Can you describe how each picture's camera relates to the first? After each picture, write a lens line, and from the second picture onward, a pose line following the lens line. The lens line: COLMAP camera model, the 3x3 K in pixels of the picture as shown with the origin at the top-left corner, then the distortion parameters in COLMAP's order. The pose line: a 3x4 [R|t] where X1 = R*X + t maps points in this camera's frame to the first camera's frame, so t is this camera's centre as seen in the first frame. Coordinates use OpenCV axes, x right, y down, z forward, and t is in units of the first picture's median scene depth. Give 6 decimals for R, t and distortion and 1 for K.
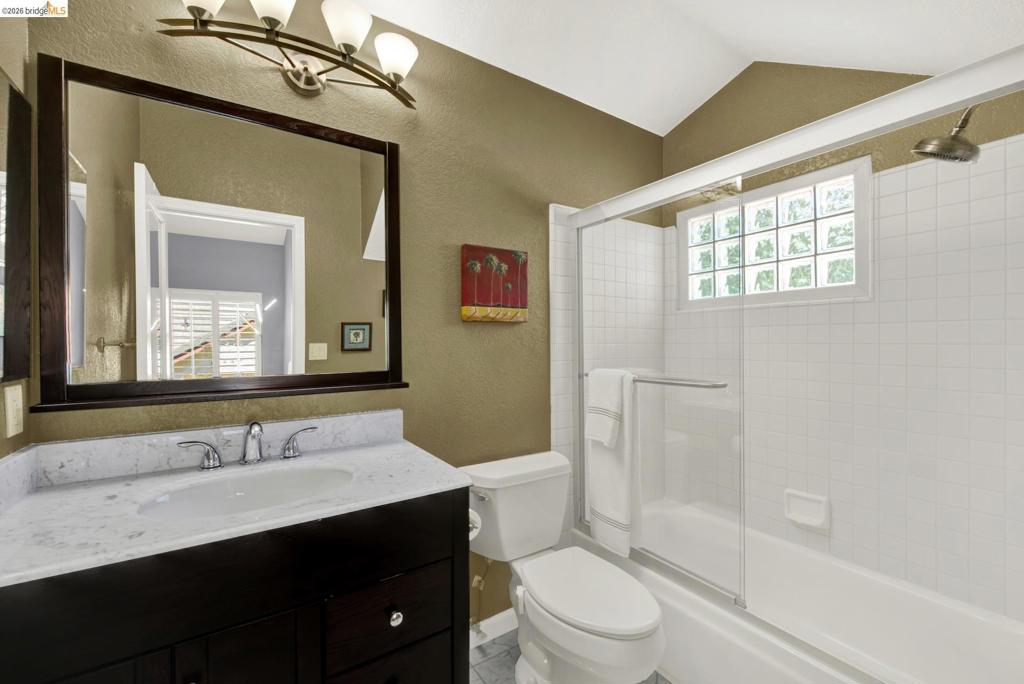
lens RADIAL K [[422.5, 0, 509.0], [0, 422.5, 340.5], [0, 0, 1]] dist [-0.001522, -0.000173]
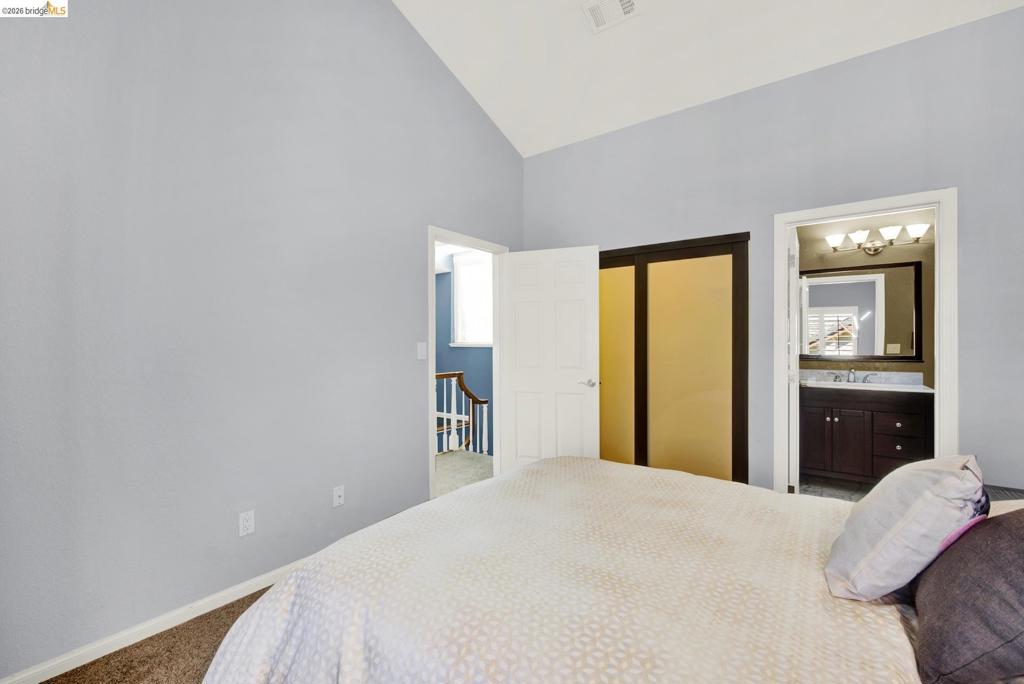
lens RADIAL K [[422.5, 0, 509.6], [0, 422.5, 342.7], [0, 0, 1]] dist [-0.001522, -0.000173]
pose [[0.341001, 0.005505, -0.940047, 0.633514], [-0.004654, 0.999980, 0.004168, 0.000428], [0.940052, 0.002953, 0.341019, -1.058283]]
